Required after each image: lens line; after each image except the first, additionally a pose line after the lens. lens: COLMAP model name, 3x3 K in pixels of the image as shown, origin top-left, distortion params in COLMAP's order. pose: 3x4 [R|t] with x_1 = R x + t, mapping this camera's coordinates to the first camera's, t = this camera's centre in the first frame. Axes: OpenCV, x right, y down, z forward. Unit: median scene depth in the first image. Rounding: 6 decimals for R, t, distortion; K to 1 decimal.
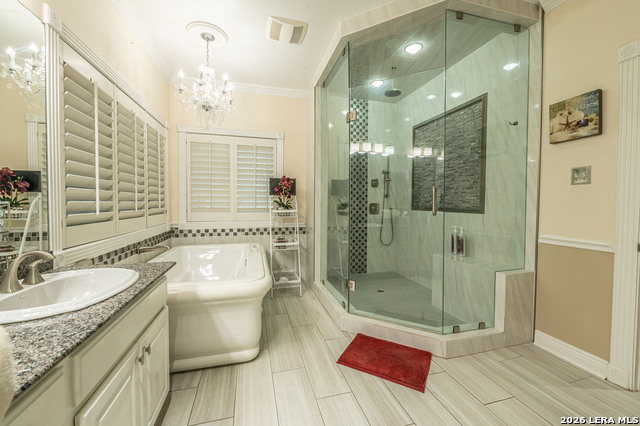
lens RADIAL K [[253.2, 0, 322.3], [0, 253.2, 210.1], [0, 0, 1]] dist [-0.009801, -0.000510]
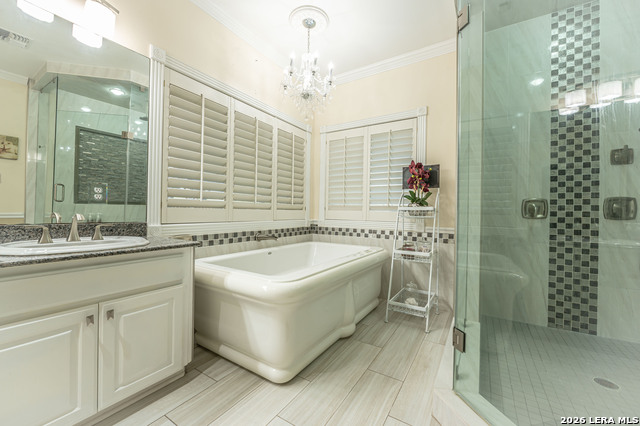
lens RADIAL K [[253.2, 0, 320.0], [0, 253.2, 211.0], [0, 0, 1]] dist [-0.009801, -0.000510]
pose [[0.668536, 0.004932, -0.743664, 0.205343], [-0.035514, 0.999049, -0.025300, 0.037802], [0.742832, 0.043324, 0.668075, 0.289127]]
